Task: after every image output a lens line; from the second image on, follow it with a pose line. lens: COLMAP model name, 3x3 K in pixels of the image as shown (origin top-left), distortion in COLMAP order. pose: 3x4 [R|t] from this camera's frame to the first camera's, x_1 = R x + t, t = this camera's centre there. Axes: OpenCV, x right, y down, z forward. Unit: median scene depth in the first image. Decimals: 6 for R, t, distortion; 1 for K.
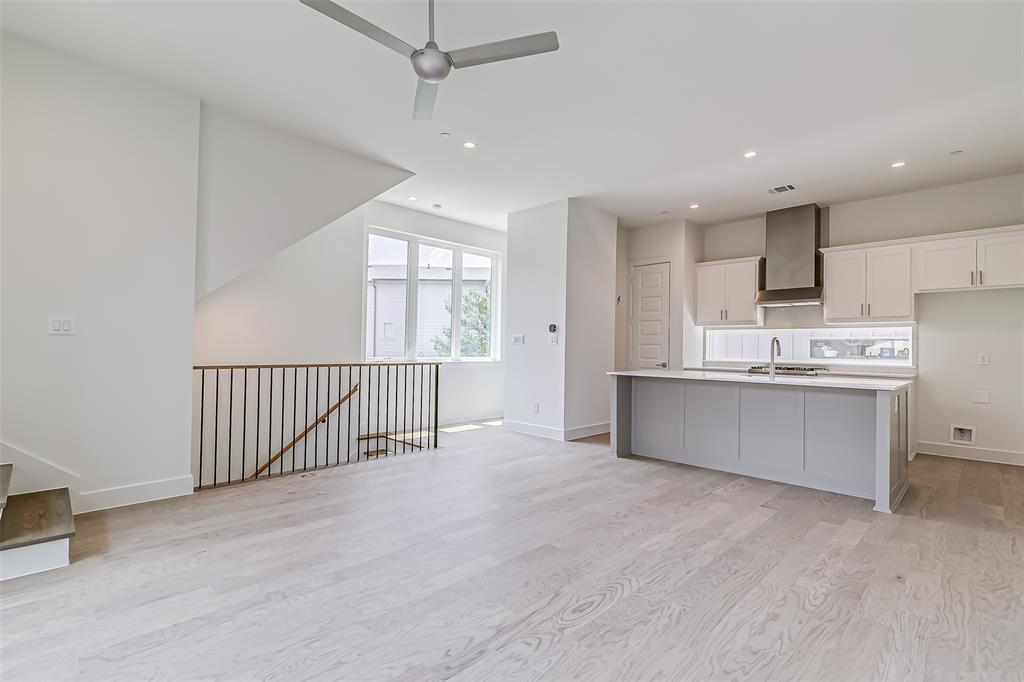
lens RADIAL K [[462.9, 0, 509.6], [0, 462.9, 340.7], [0, 0, 1]] dist [0.008178, -0.004023]
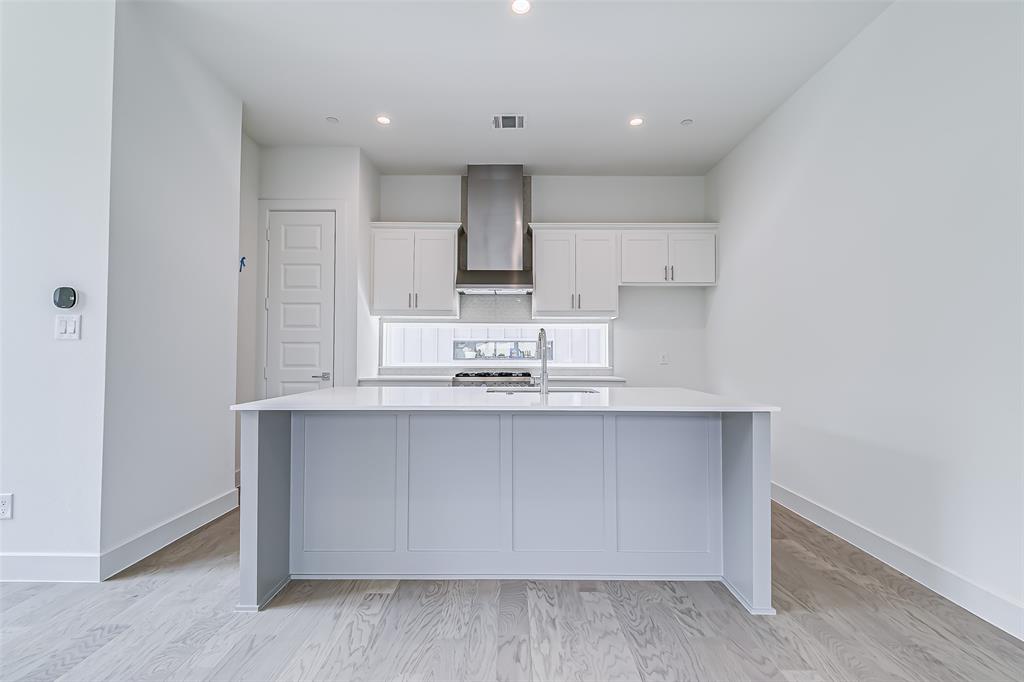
lens RADIAL K [[462.9, 0, 512.2], [0, 462.9, 346.2], [0, 0, 1]] dist [0.008178, -0.004023]
pose [[0.702113, 0.001313, 0.712065, 0.097882], [-0.004534, 0.999986, 0.002626, 0.014236], [-0.712051, -0.005072, 0.702109, 0.557679]]
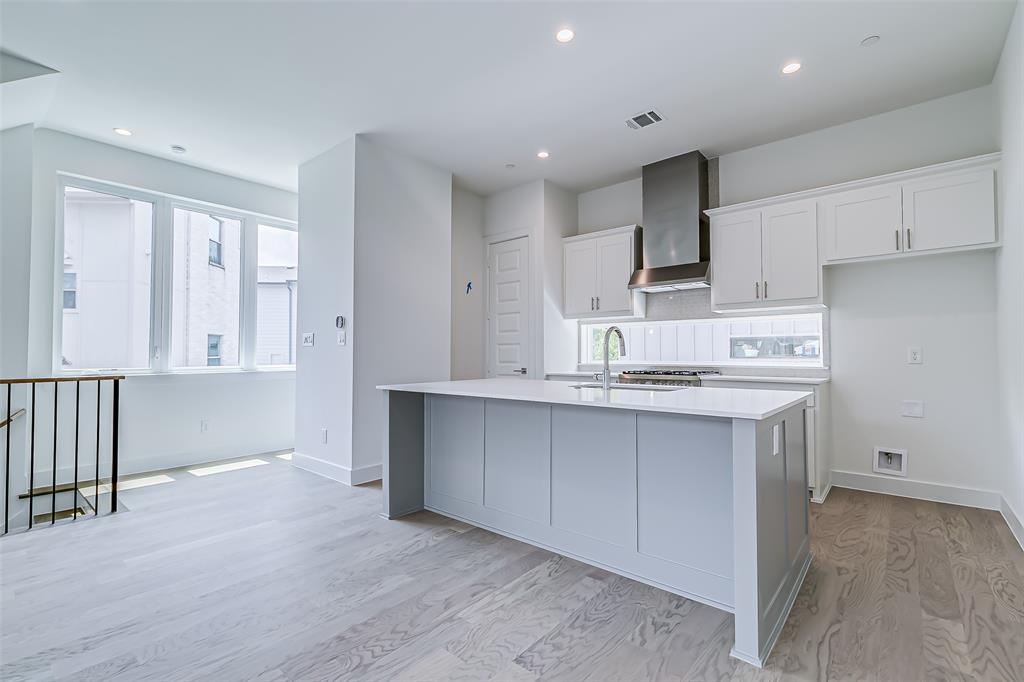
lens RADIAL K [[462.9, 0, 505.3], [0, 462.9, 339.4], [0, 0, 1]] dist [0.008178, -0.004023]
pose [[0.996454, -0.014050, 0.082956, 0.347152], [0.015250, 0.999788, -0.013850, 0.015856], [-0.082744, 0.015066, 0.996457, 0.353683]]
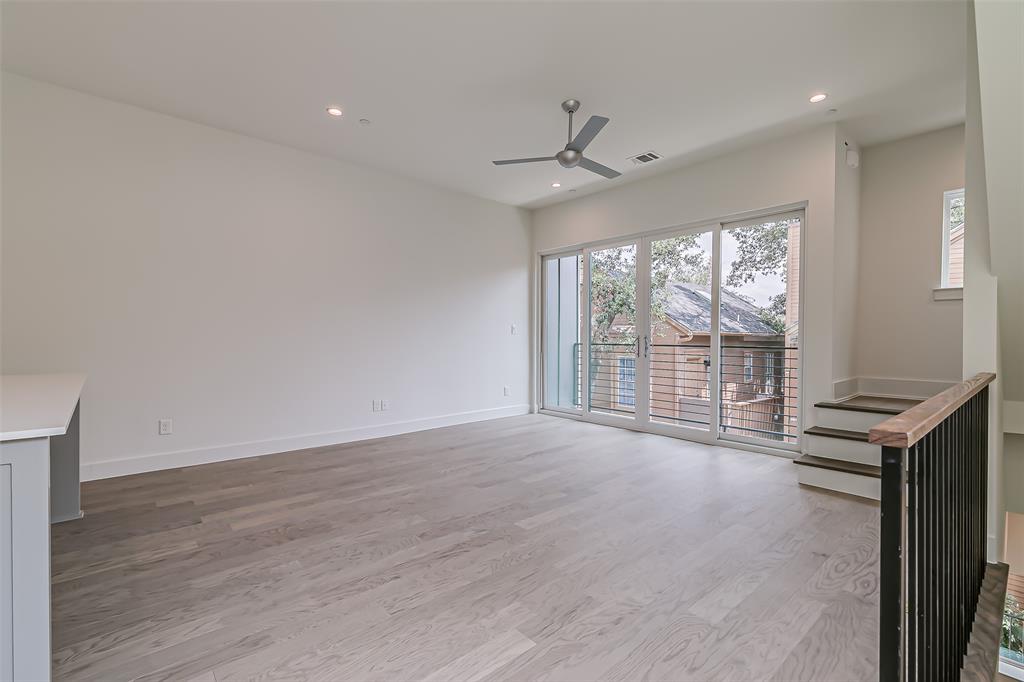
lens RADIAL K [[462.9, 0, 512.4], [0, 462.9, 345.8], [0, 0, 1]] dist [0.008178, -0.004023]
pose [[-0.998455, -0.018852, 0.052263, -0.033933], [-0.018700, 0.999819, 0.003391, 0.020738], [-0.052317, 0.002409, -0.998628, 1.261530]]
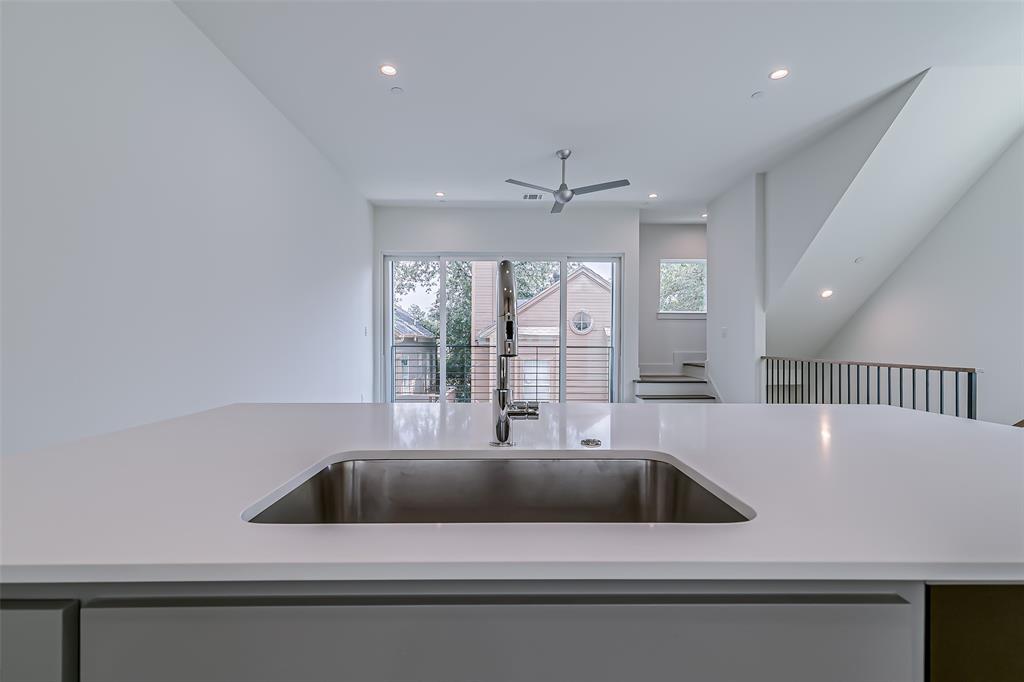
lens RADIAL K [[462.9, 0, 503.4], [0, 462.9, 341.2], [0, 0, 1]] dist [0.008178, -0.004023]
pose [[-0.704388, -0.019854, -0.709537, 0.671859], [-0.006940, 0.999754, -0.021085, 0.032390], [0.709781, -0.009928, -0.704352, 1.072477]]
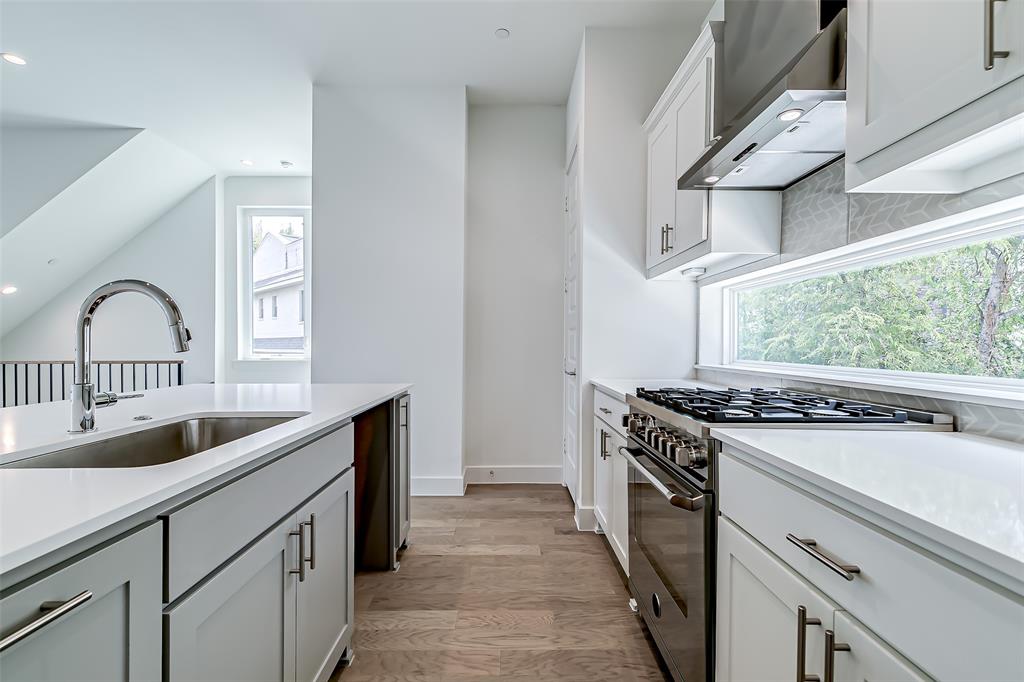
lens RADIAL K [[462.9, 0, 521.4], [0, 462.9, 342.7], [0, 0, 1]] dist [0.008178, -0.004023]
pose [[0.717598, -0.013833, -0.696320, 0.870398], [0.018467, 0.999829, -0.000831, 0.030973], [0.696213, -0.012263, 0.717731, 0.907134]]
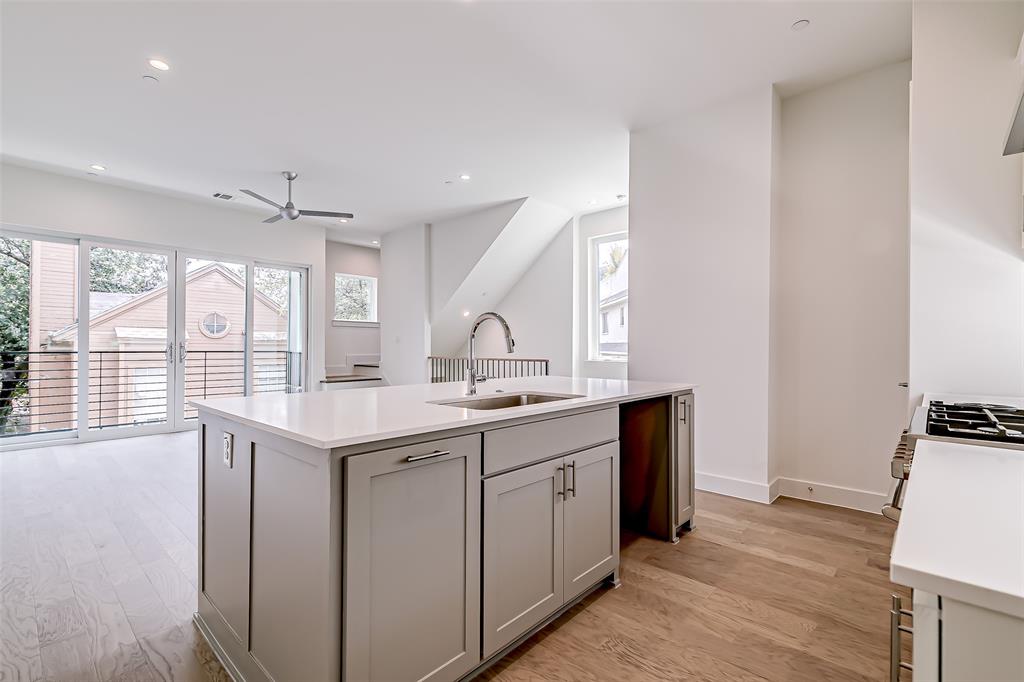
lens RADIAL K [[462.9, 0, 516.4], [0, 462.9, 340.6], [0, 0, 1]] dist [0.008178, -0.004023]
pose [[0.058887, -0.026769, -0.997906, 0.976479], [0.013101, 0.999575, -0.026041, 0.031874], [0.998179, -0.011541, 0.059213, 0.934420]]
